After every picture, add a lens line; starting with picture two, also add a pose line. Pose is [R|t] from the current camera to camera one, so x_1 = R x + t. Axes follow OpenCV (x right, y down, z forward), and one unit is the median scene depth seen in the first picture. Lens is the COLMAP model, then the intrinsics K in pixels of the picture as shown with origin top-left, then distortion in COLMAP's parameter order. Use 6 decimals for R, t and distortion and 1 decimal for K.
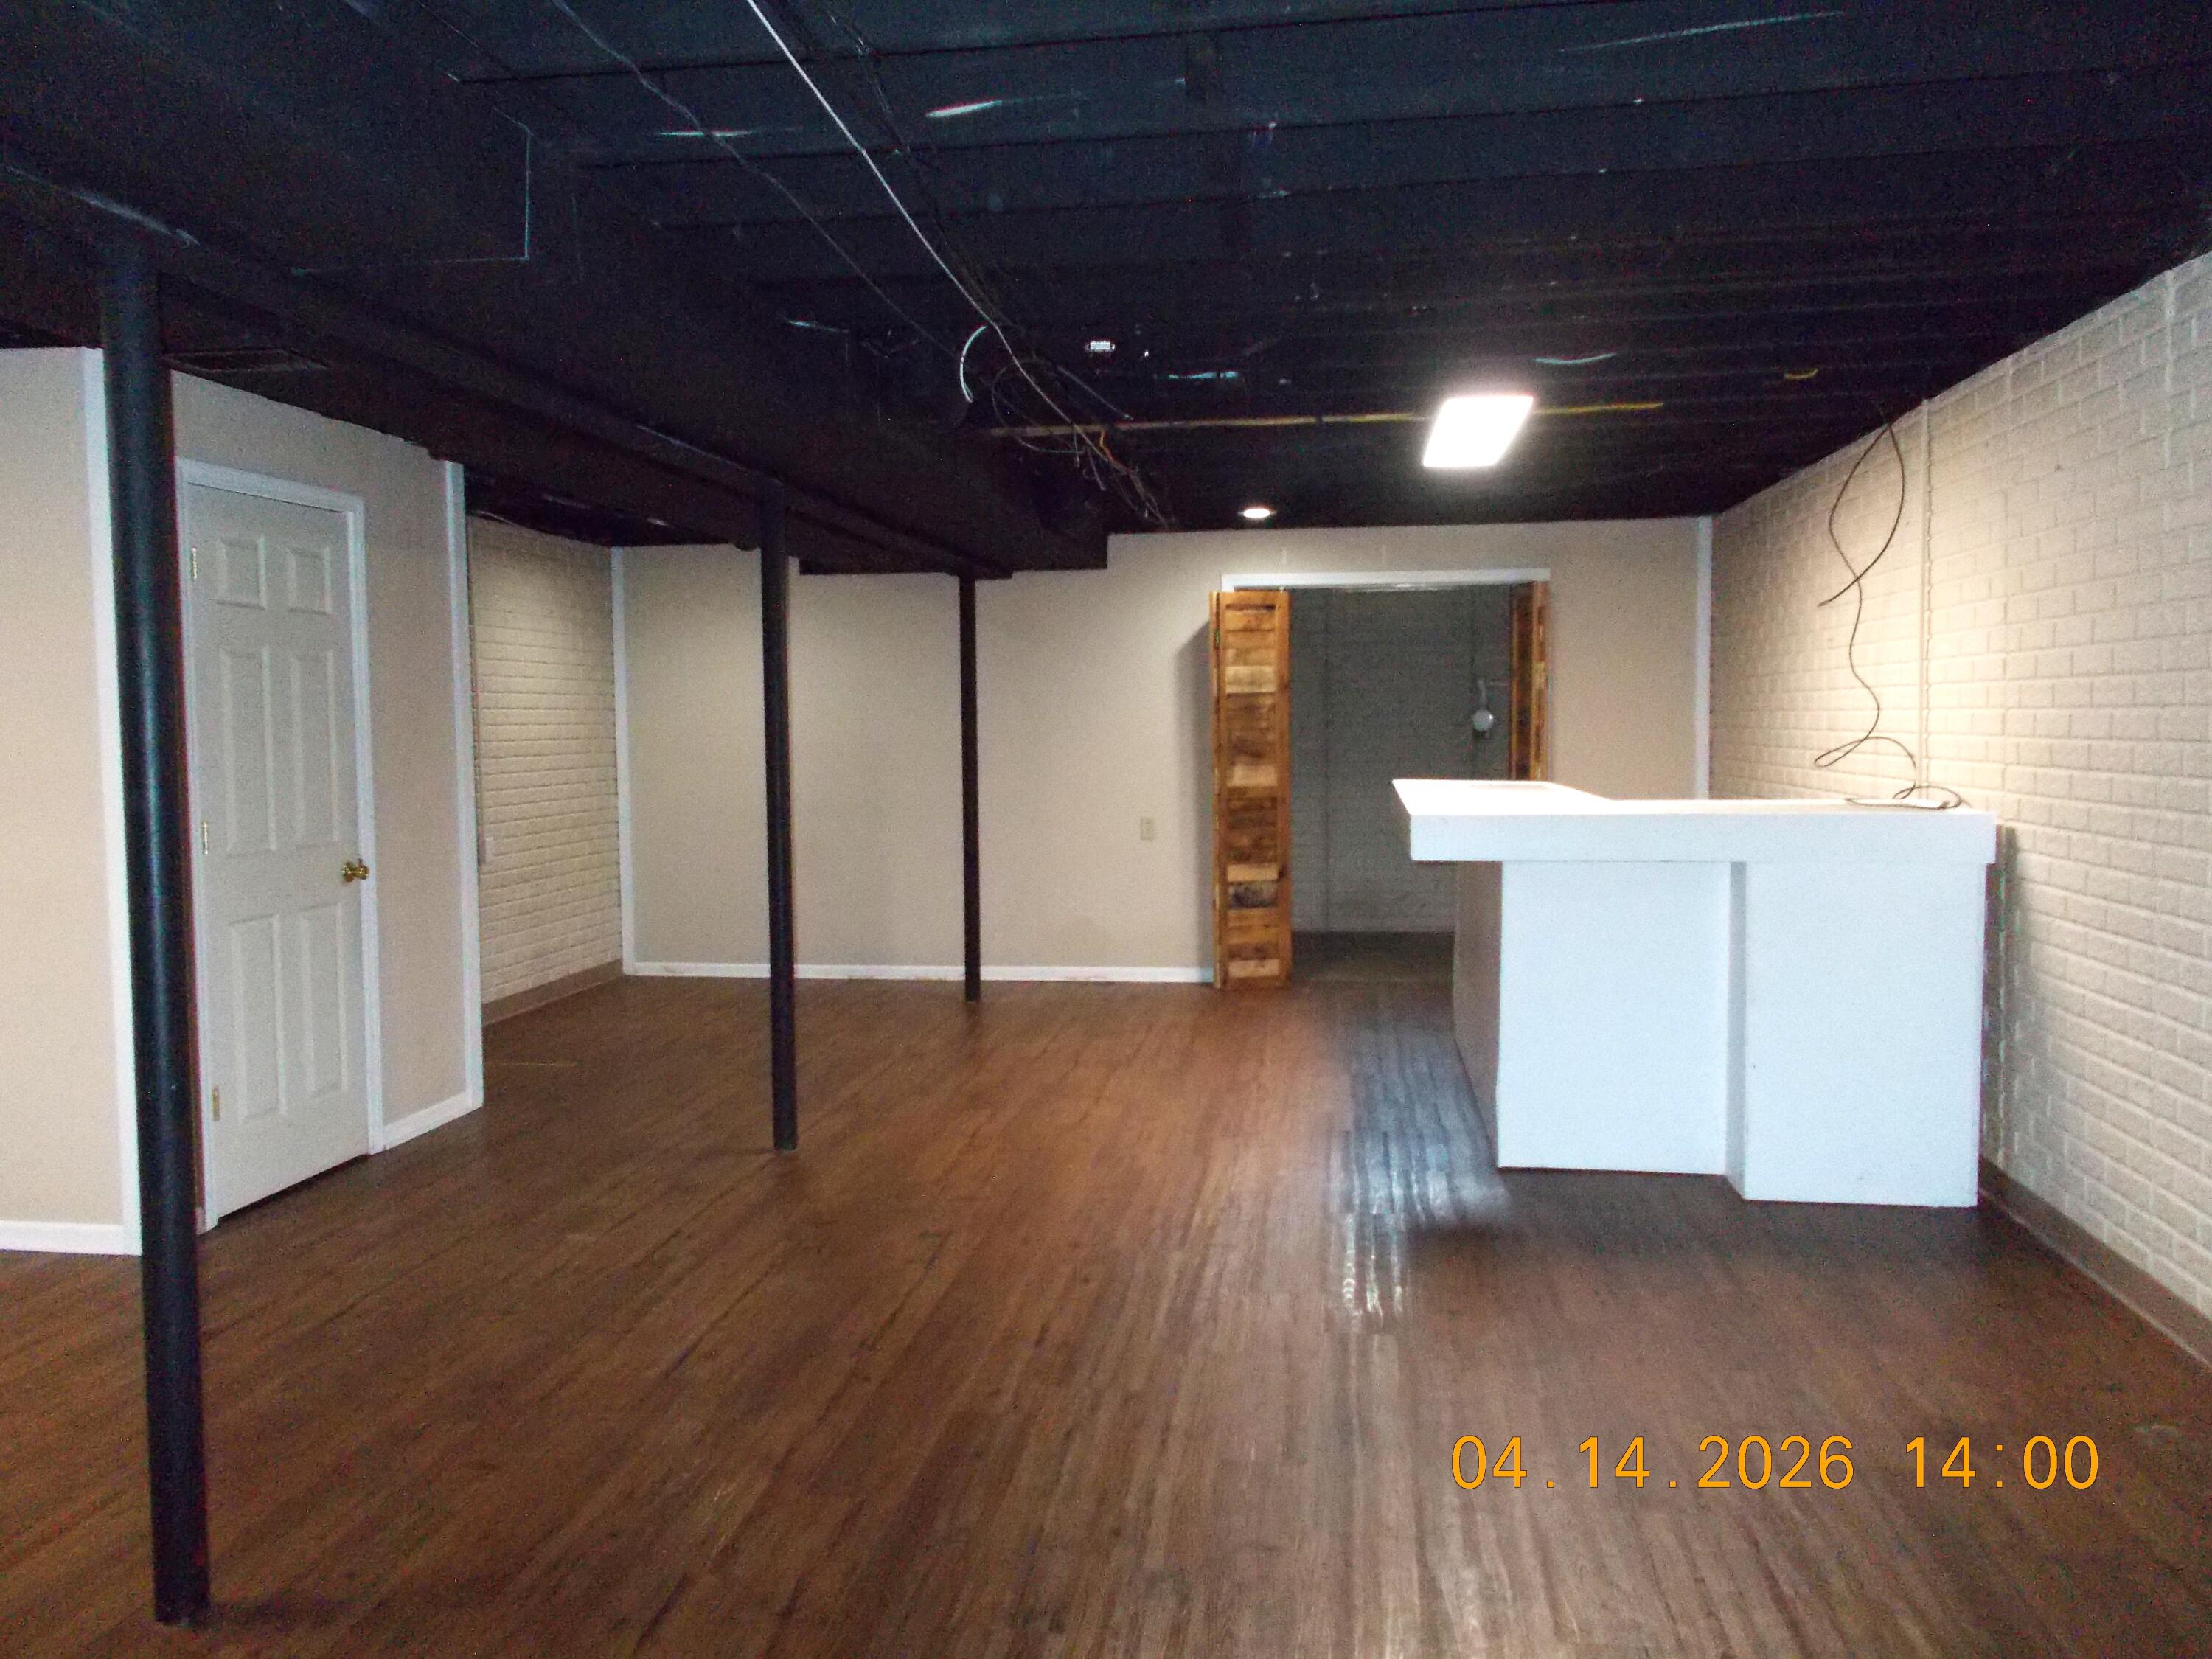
lens RADIAL K [[1769.2, 0, 1106.7], [0, 1769.2, 828.2], [0, 0, 1]] dist [0.013159, 0.006986]
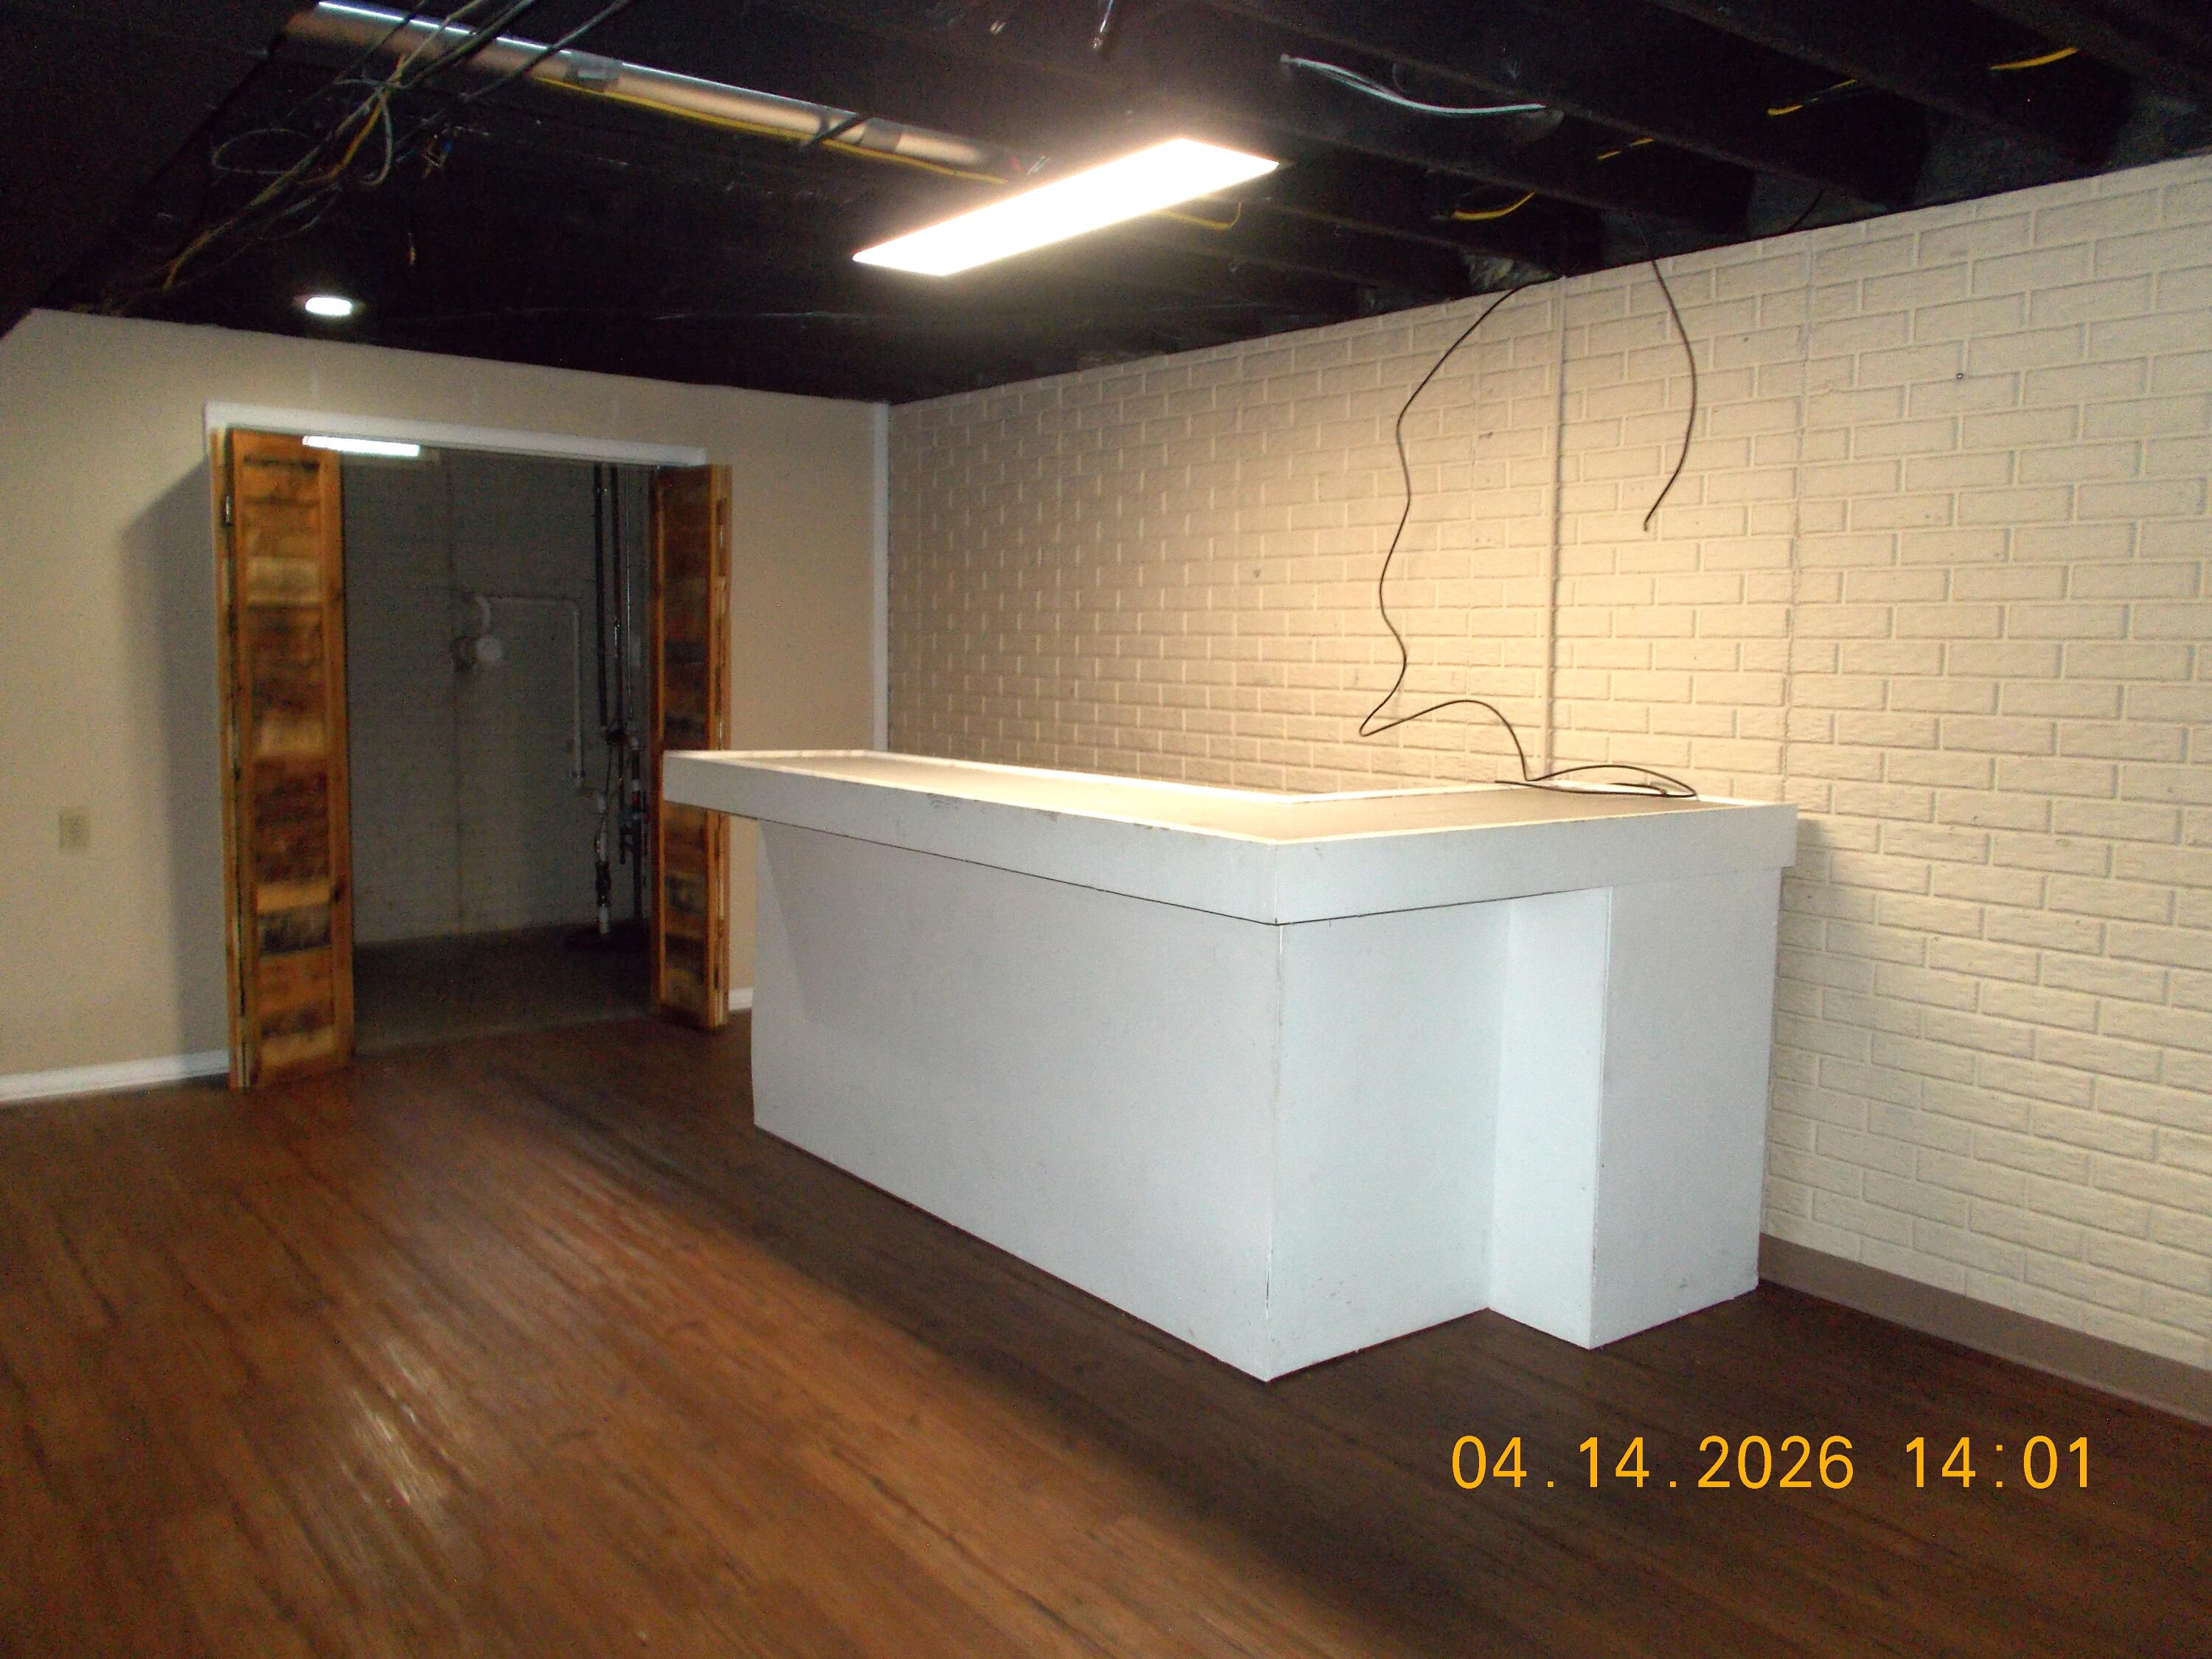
lens RADIAL K [[1769.2, 0, 1105.0], [0, 1769.2, 831.3], [0, 0, 1]] dist [0.013159, 0.006986]
pose [[0.701570, -0.053782, 0.710568, -0.159942], [0.020726, 0.998266, 0.055094, -0.025864], [-0.712299, -0.023925, 0.701468, 0.362442]]
